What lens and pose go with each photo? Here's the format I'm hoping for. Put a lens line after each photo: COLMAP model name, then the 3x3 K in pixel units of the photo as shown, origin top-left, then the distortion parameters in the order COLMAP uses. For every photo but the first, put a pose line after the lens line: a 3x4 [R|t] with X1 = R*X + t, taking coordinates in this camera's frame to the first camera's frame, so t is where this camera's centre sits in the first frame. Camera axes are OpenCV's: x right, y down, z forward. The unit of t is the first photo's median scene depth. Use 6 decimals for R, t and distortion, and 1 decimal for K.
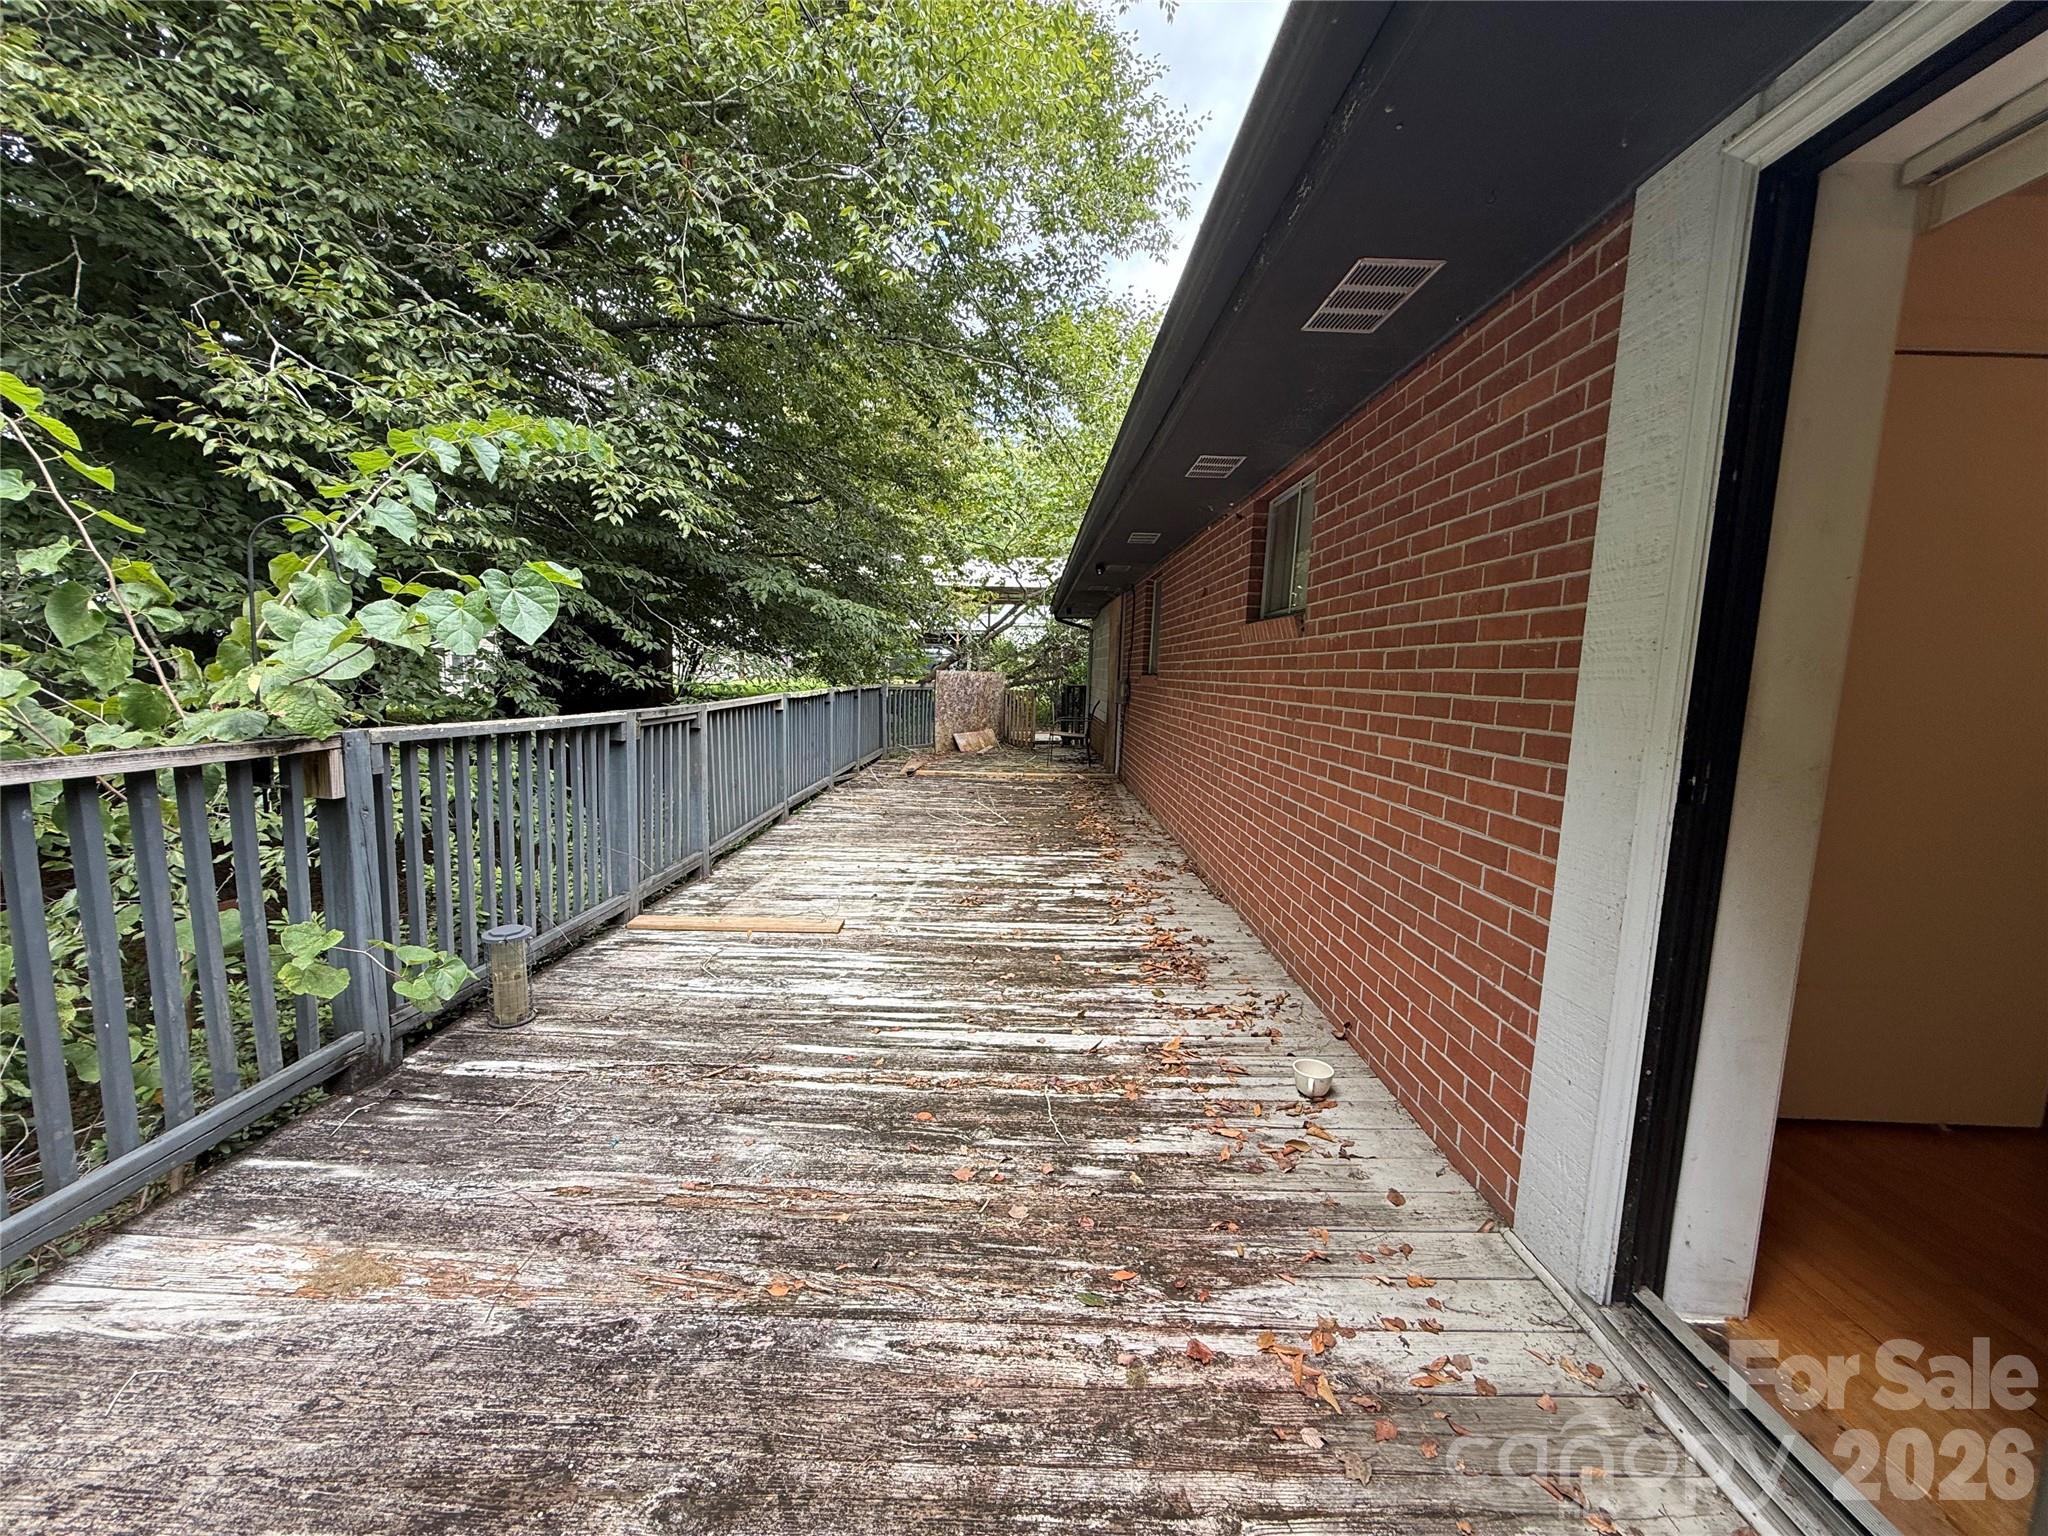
lens RADIAL K [[813.2, 0, 1023.8], [0, 813.2, 772.6], [0, 0, 1]] dist [-0.002359, -0.000128]
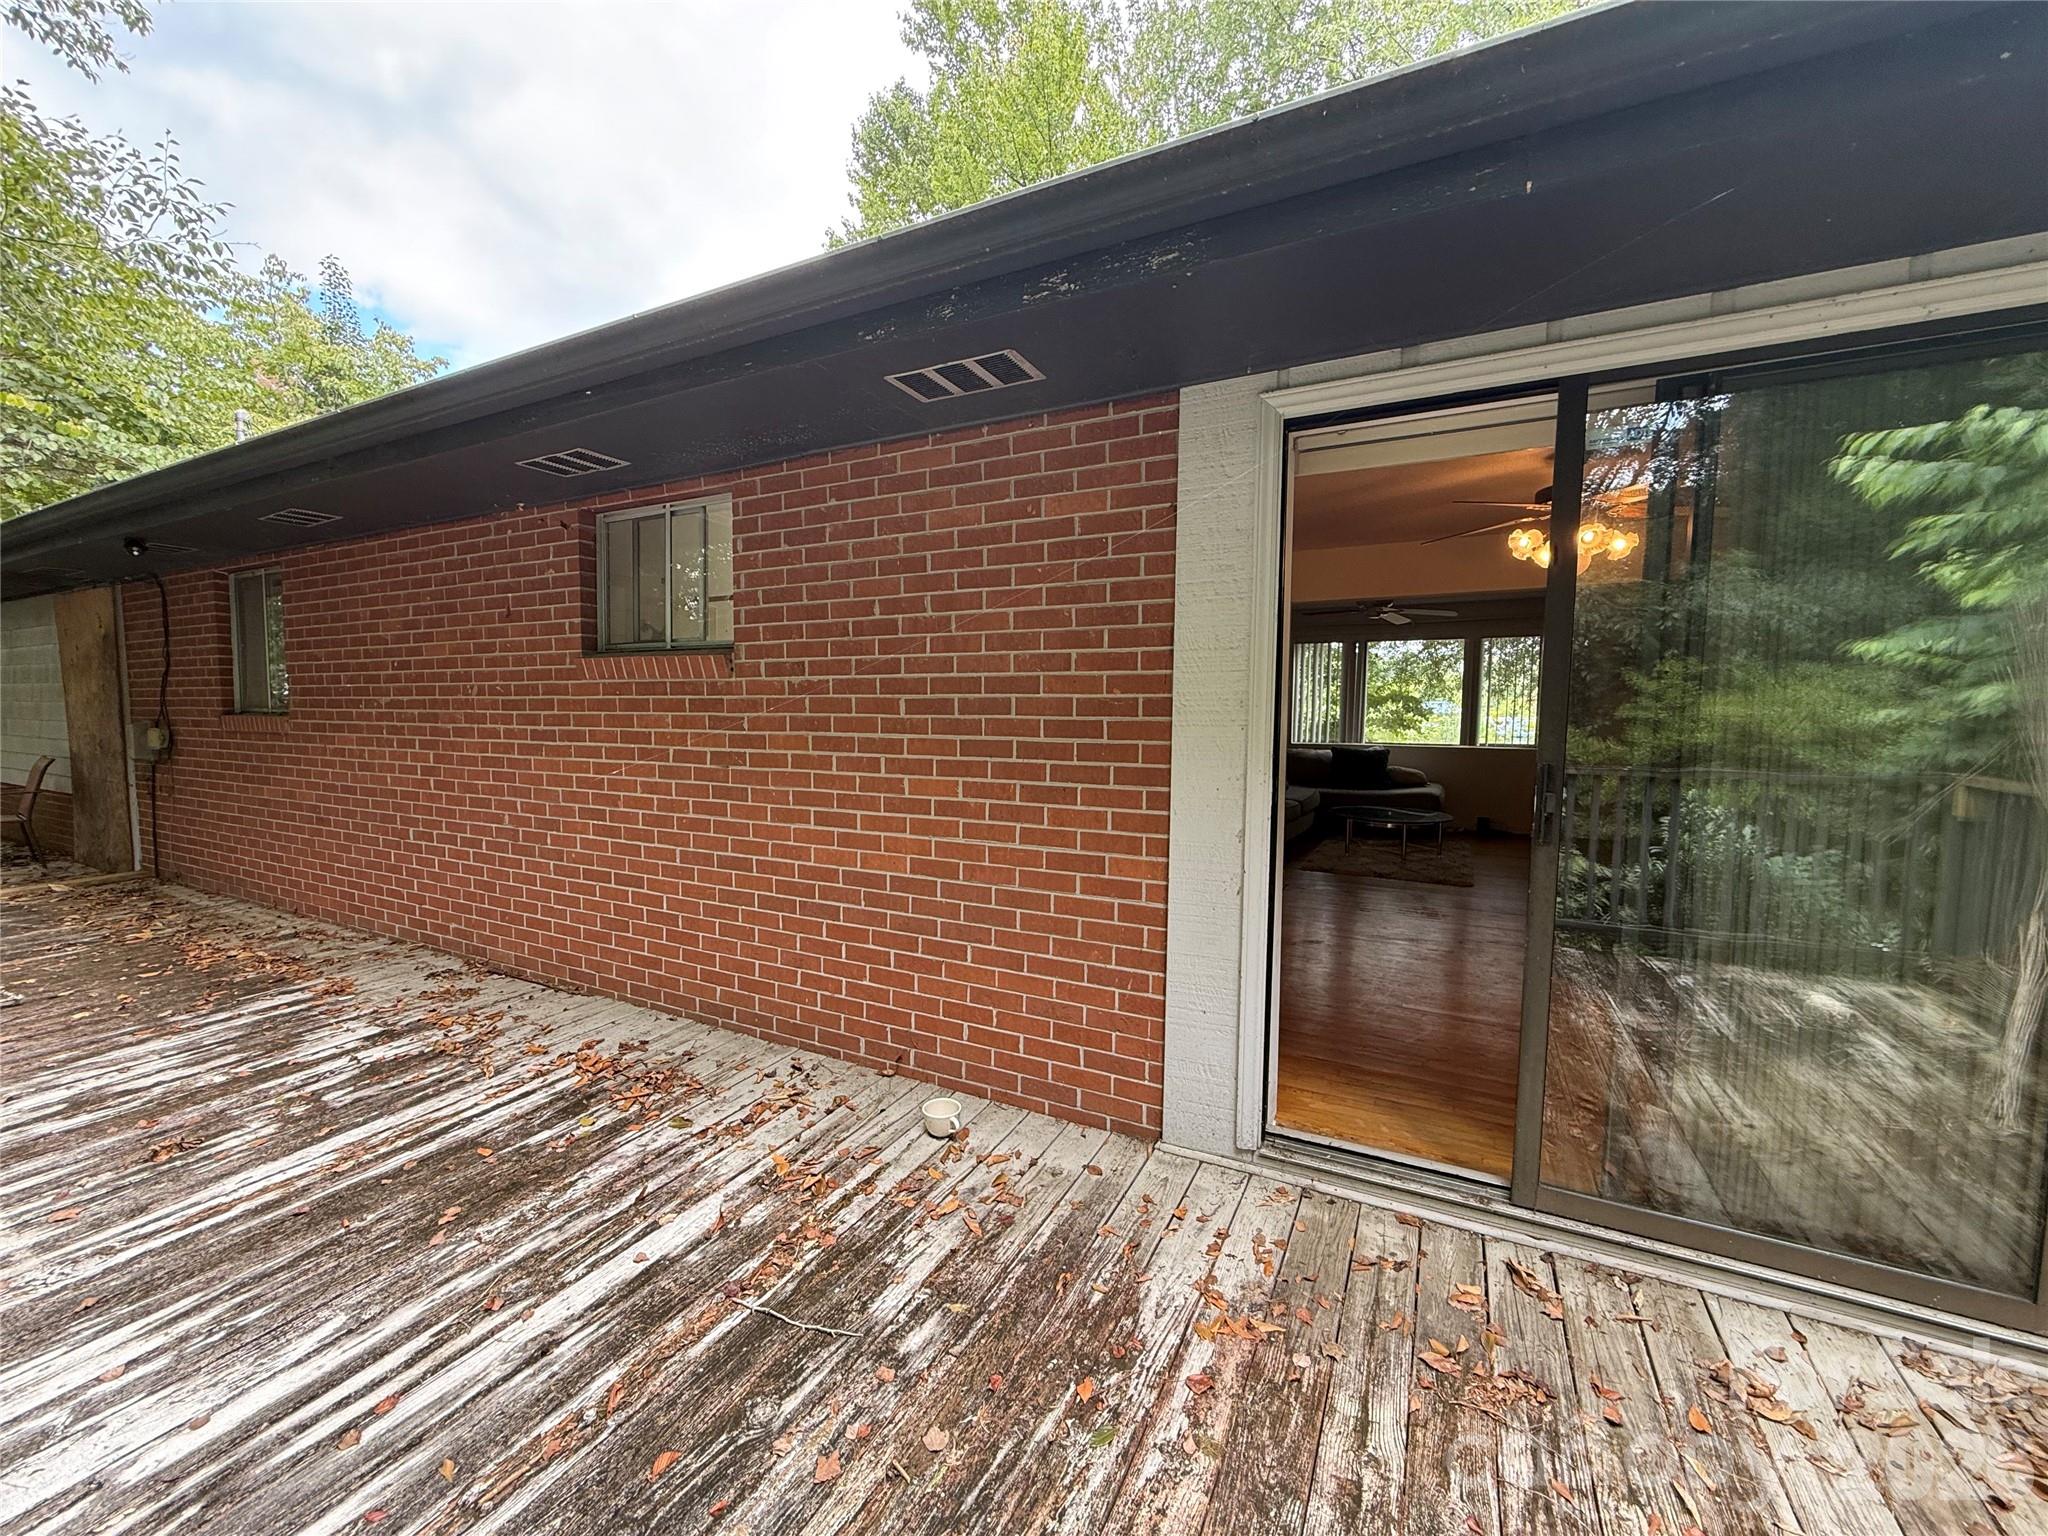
lens RADIAL K [[812.3, 0, 1023.0], [0, 812.3, 771.1], [0, 0, 1]] dist [-0.001306, 0.000457]
pose [[0.466003, -0.093966, 0.879780, -0.334411], [0.117762, 0.992085, 0.043585, -0.064785], [-0.876912, 0.083294, 0.473380, 0.289545]]
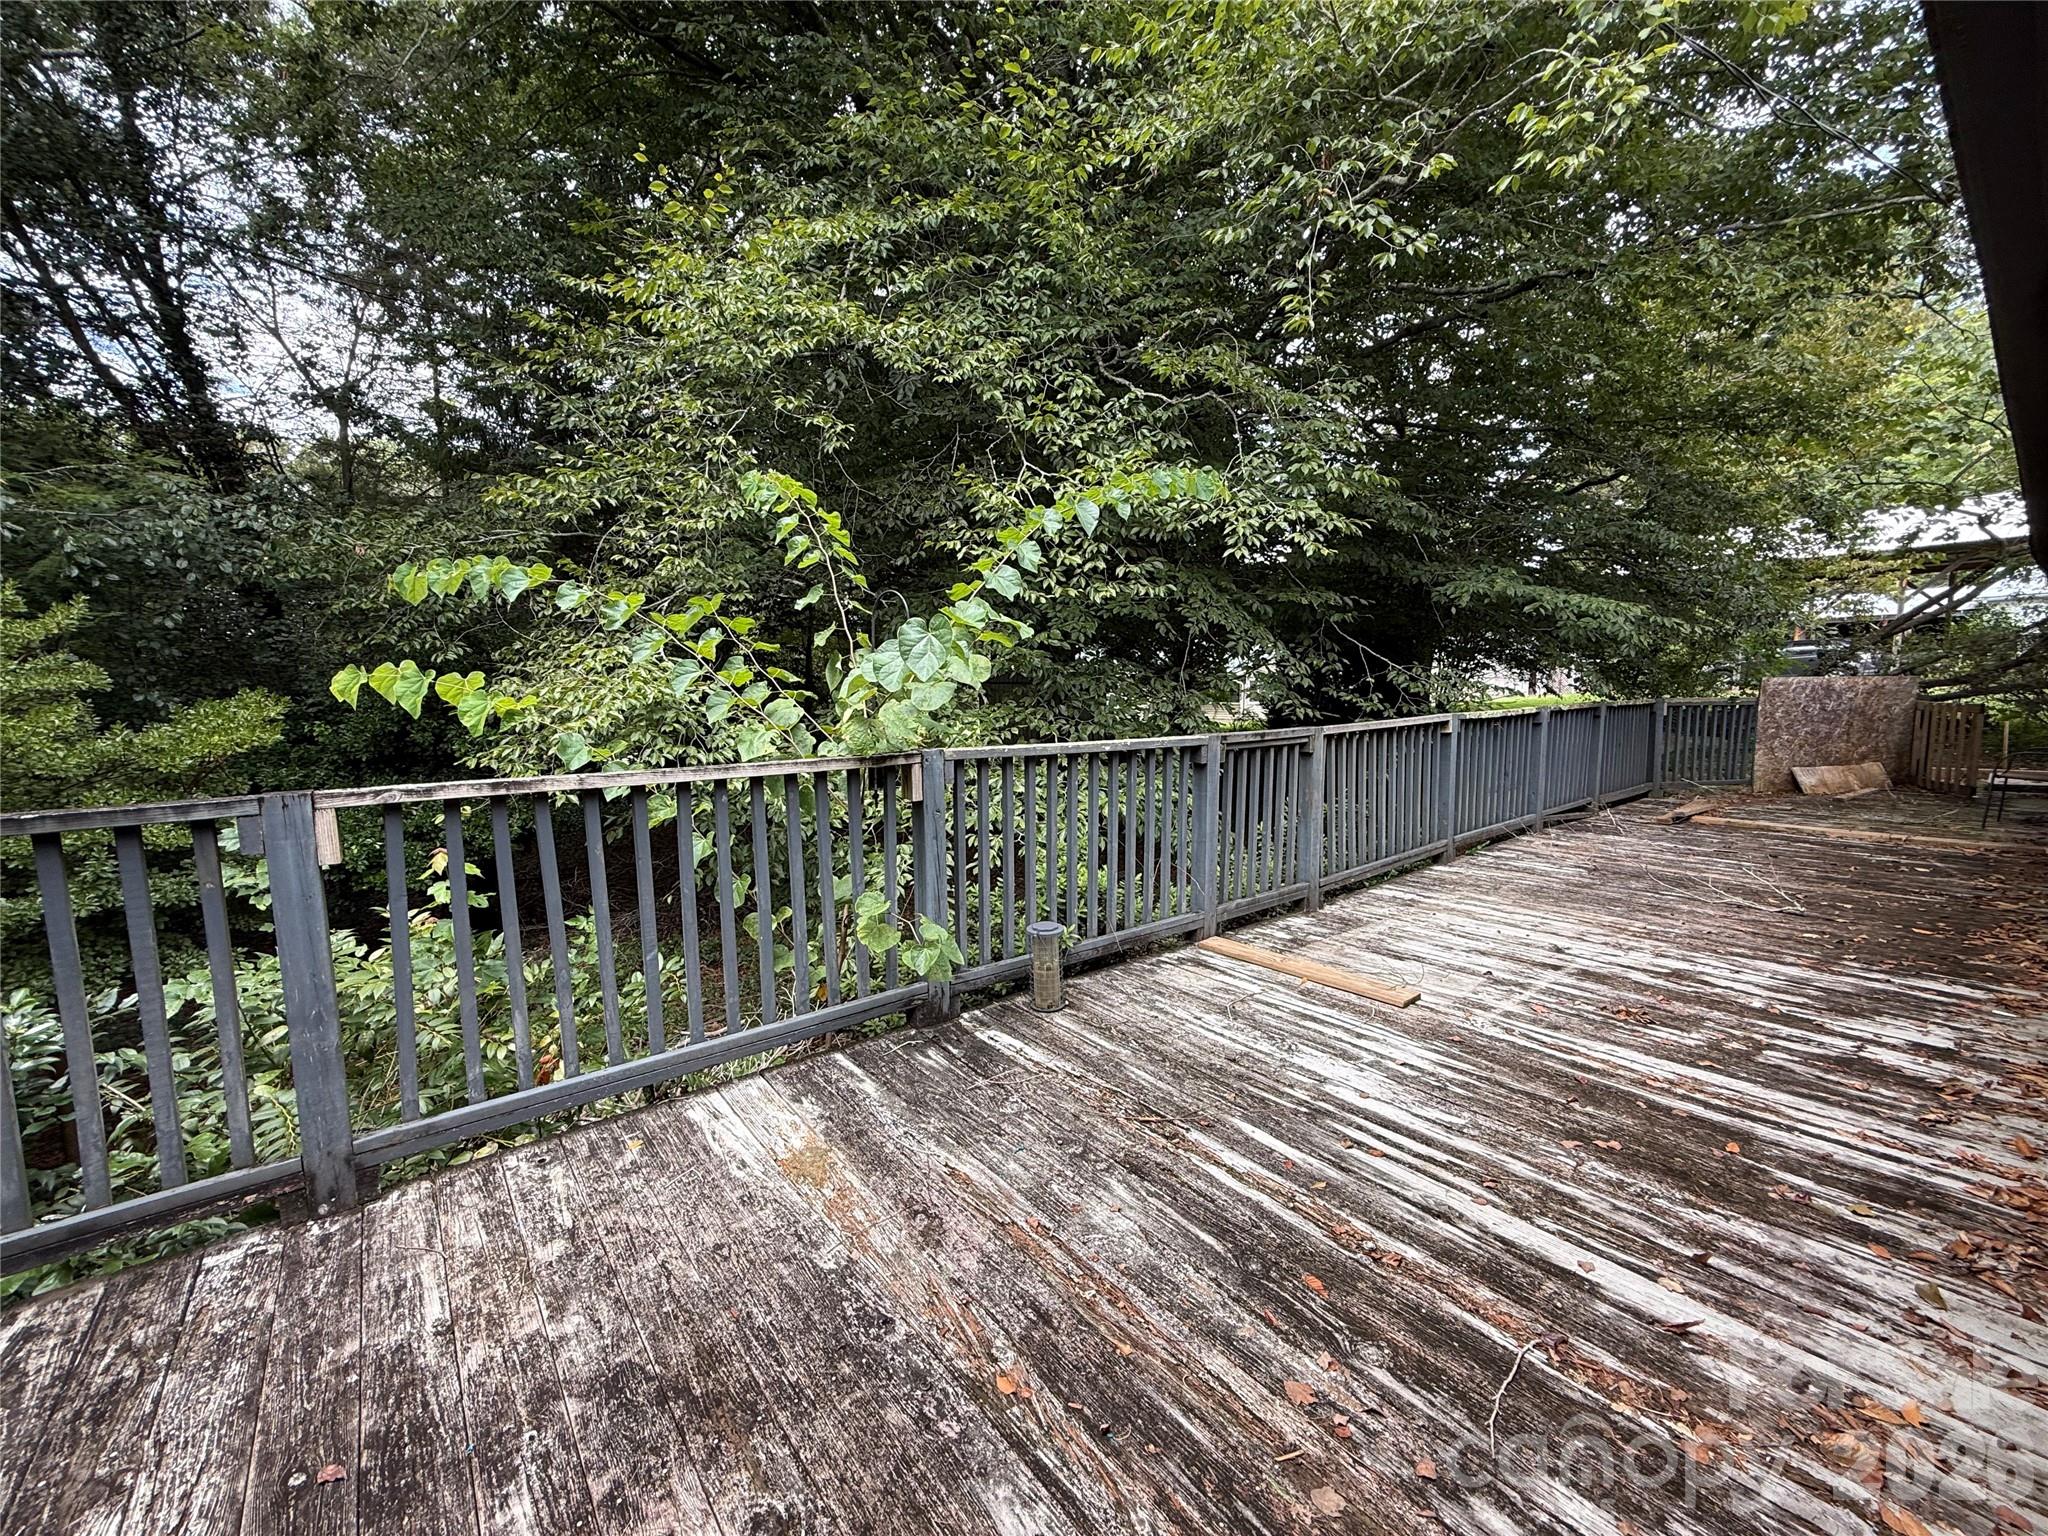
lens RADIAL K [[812.3, 0, 1023.0], [0, 812.3, 771.1], [0, 0, 1]] dist [-0.001306, 0.000457]
pose [[0.620329, 0.047413, -0.782907, 0.188425], [-0.066428, 0.997761, 0.007792, -0.025462], [0.781524, 0.047173, 0.622090, 0.205985]]
